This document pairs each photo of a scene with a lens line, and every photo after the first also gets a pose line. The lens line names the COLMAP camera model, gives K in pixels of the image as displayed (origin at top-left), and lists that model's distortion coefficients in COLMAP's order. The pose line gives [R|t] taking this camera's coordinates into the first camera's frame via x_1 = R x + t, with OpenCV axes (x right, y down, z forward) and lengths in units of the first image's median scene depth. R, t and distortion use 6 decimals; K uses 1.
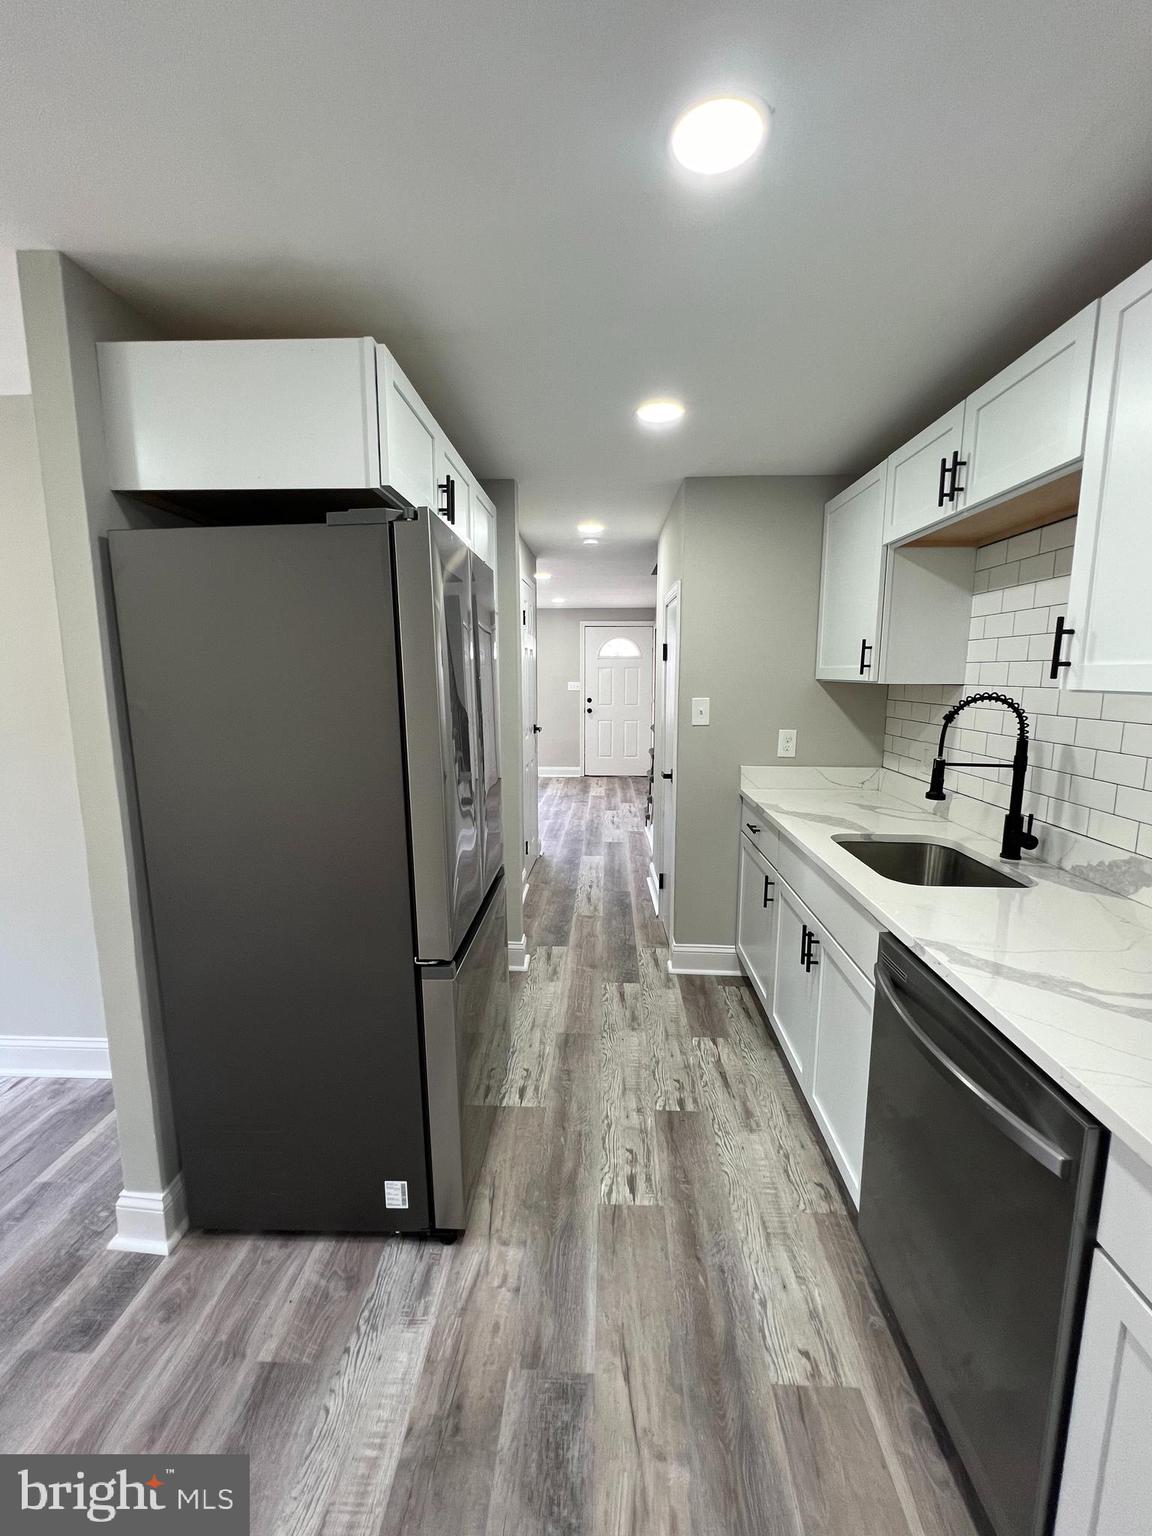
lens RADIAL K [[629.2, 0, 576.3], [0, 629.2, 764.7], [0, 0, 1]] dist [-0.001459, 0.000330]
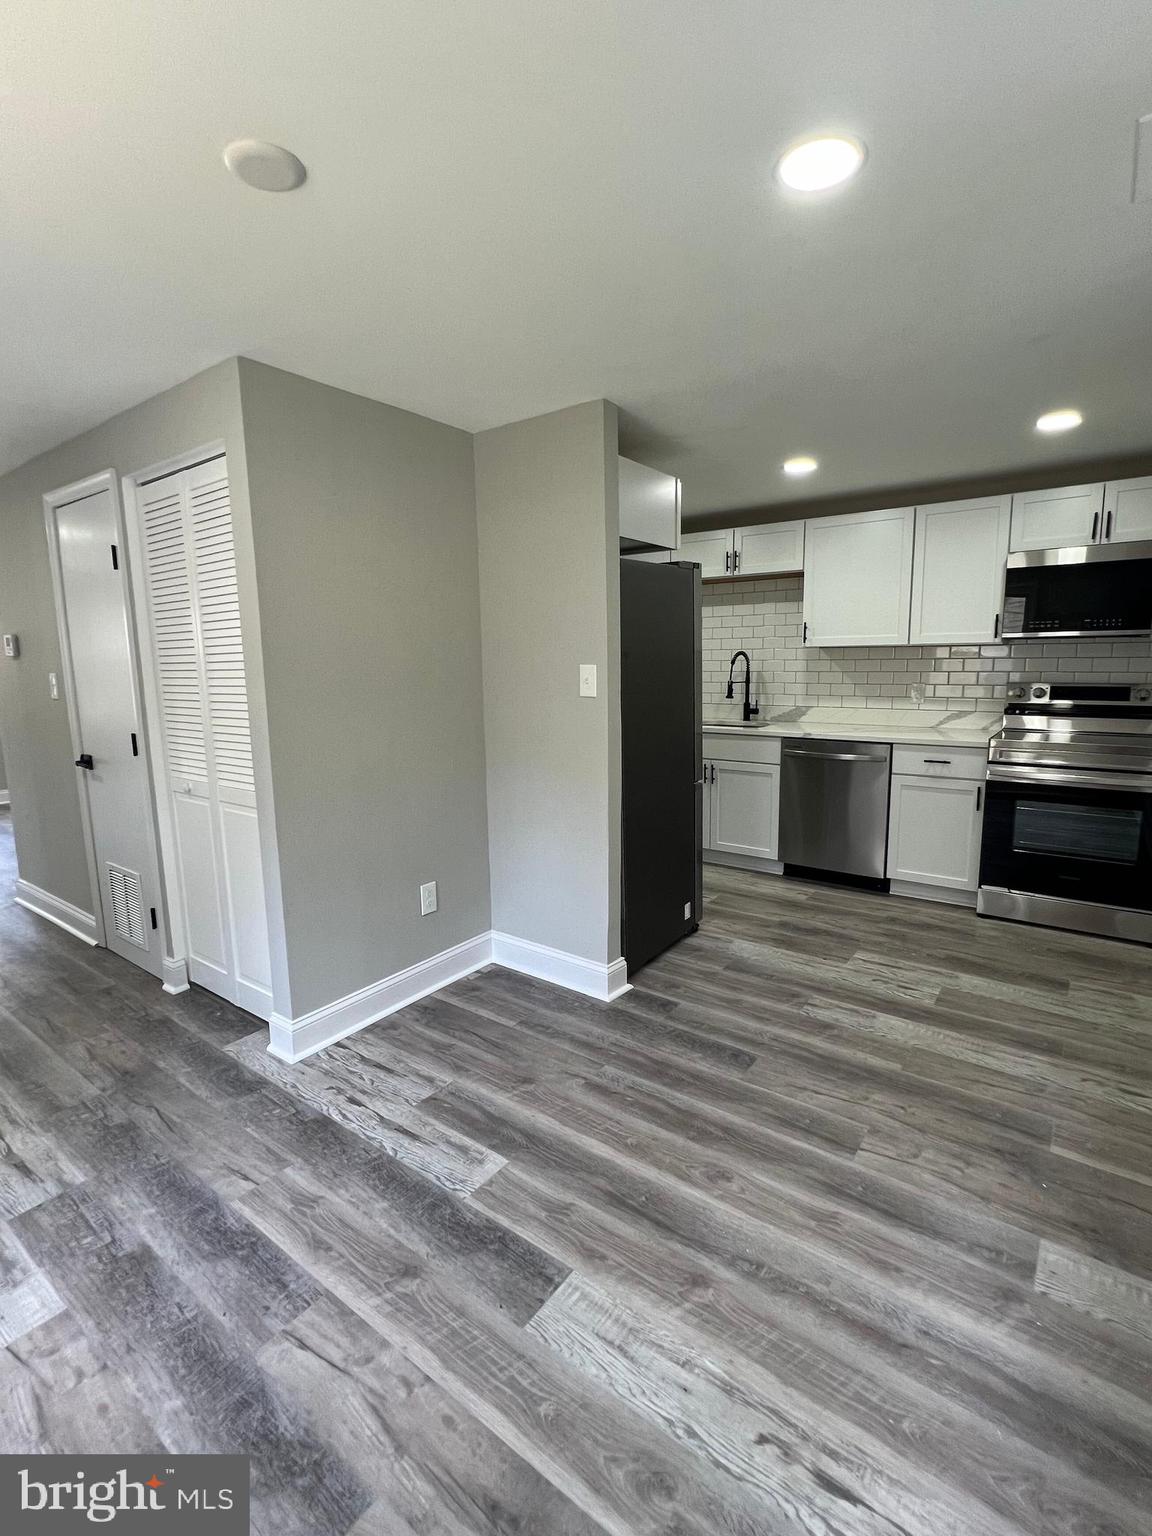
lens RADIAL K [[714.5, 0, 577.1], [0, 714.5, 764.1], [0, 0, 1]] dist [-0.002378, 0.001279]
pose [[0.559156, -0.134887, 0.818016, -1.667274], [0.137237, 0.988123, 0.069129, 0.030183], [-0.817625, 0.073608, 0.571026, -0.006832]]
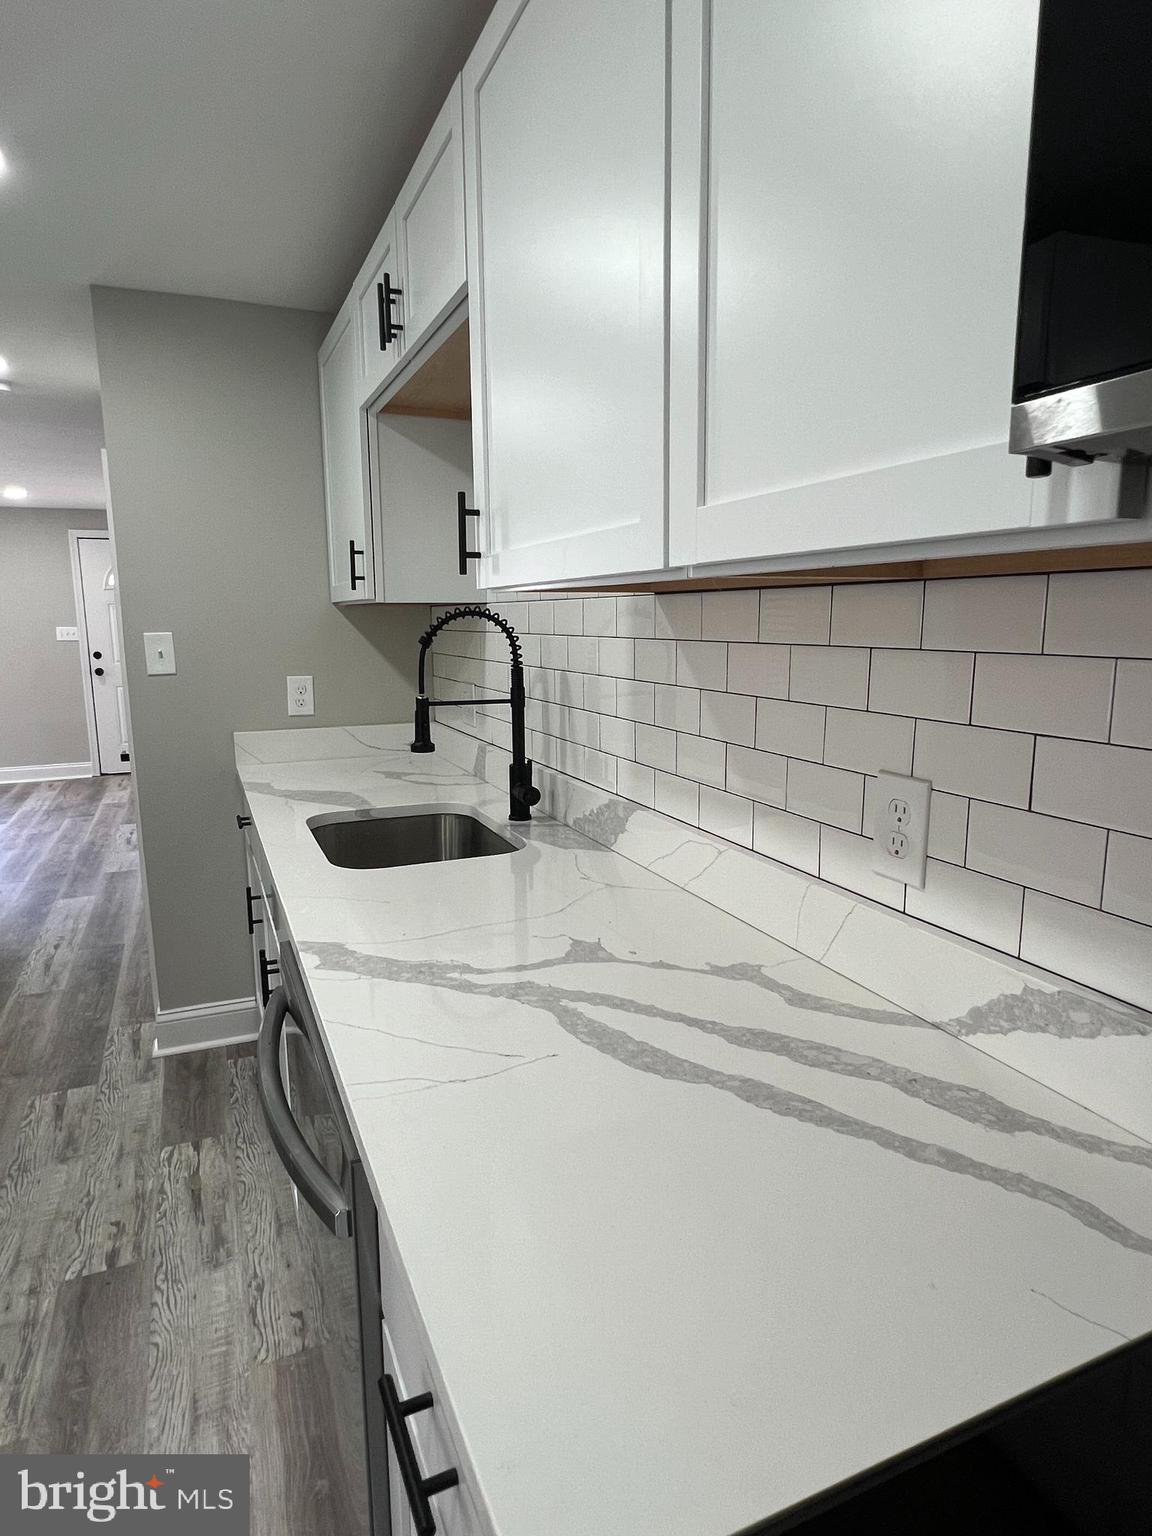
lens RADIAL K [[882.2, 0, 561.5], [0, 882.2, 761.5], [0, 0, 1]] dist [0.000807, 0.002299]
pose [[0.902790, -0.080924, 0.422400, 0.245312], [0.073944, 0.996719, 0.032914, 0.038947], [-0.423677, 0.001519, 0.905812, -0.011572]]
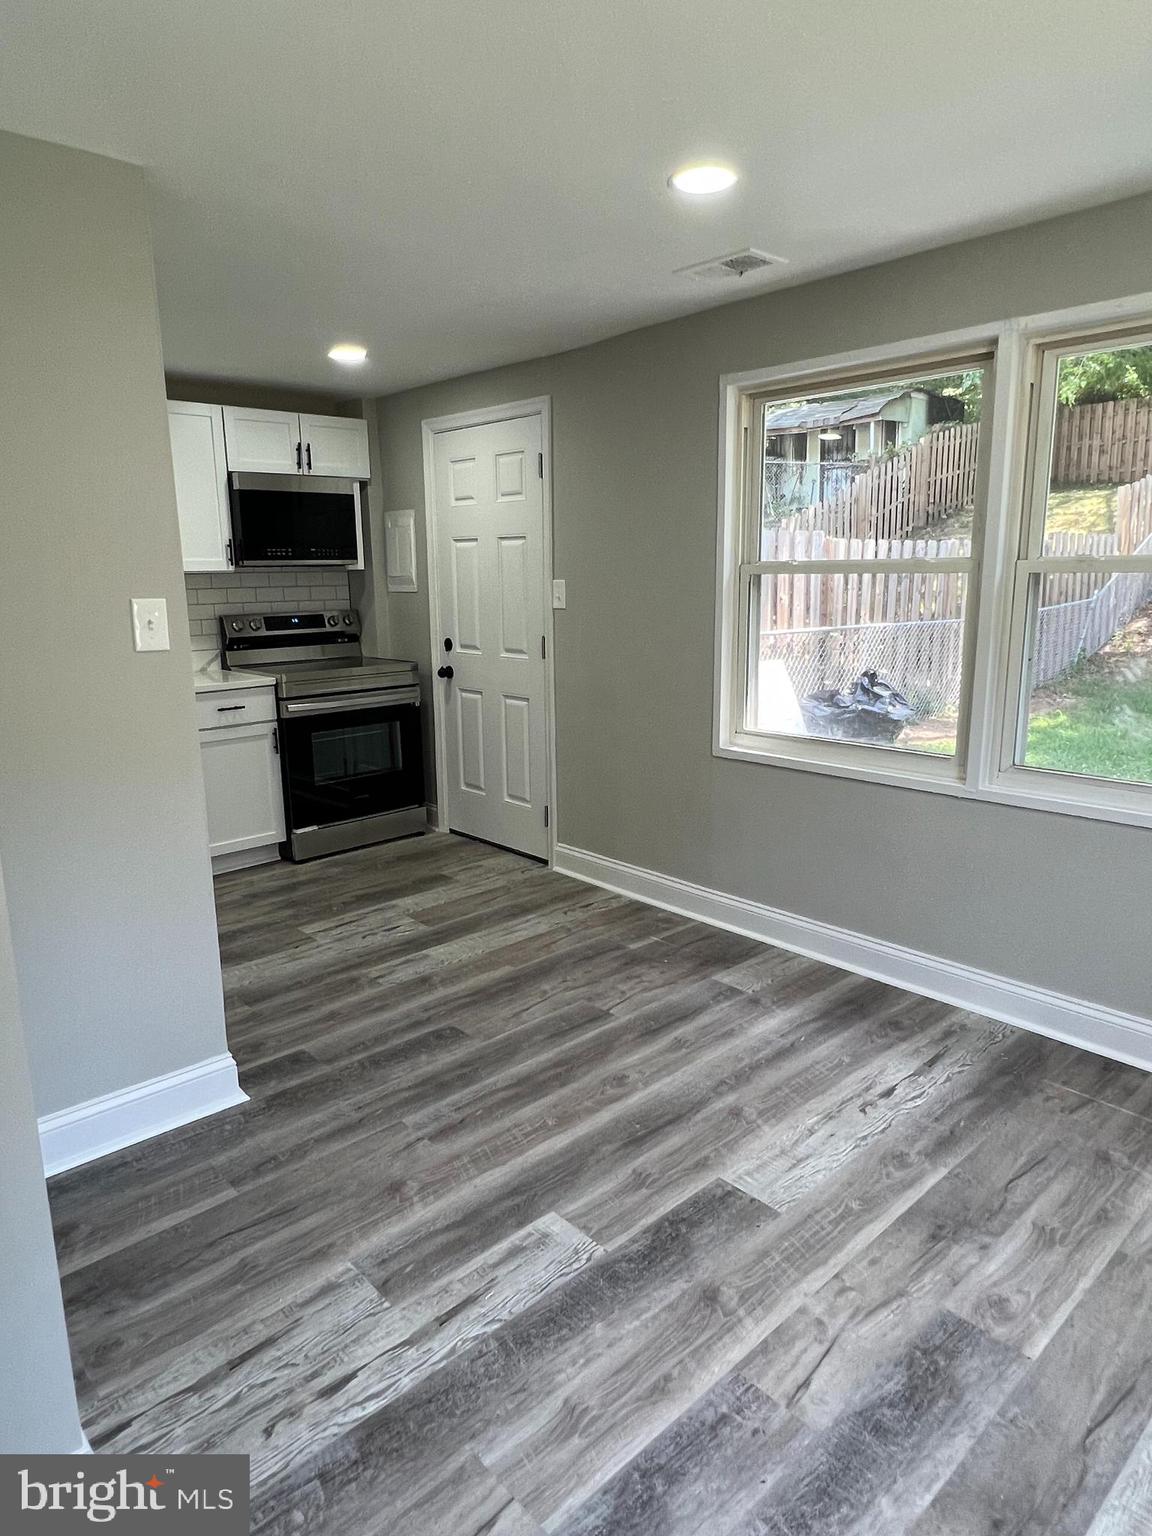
lens RADIAL K [[934.9, 0, 580.7], [0, 934.9, 771.2], [0, 0, 1]] dist [-0.004506, 0.000354]
pose [[-0.709661, -0.140382, 0.690416, -1.657986], [0.116790, 0.942951, 0.311776, -0.144773], [-0.694796, 0.301889, -0.652780, 1.118781]]
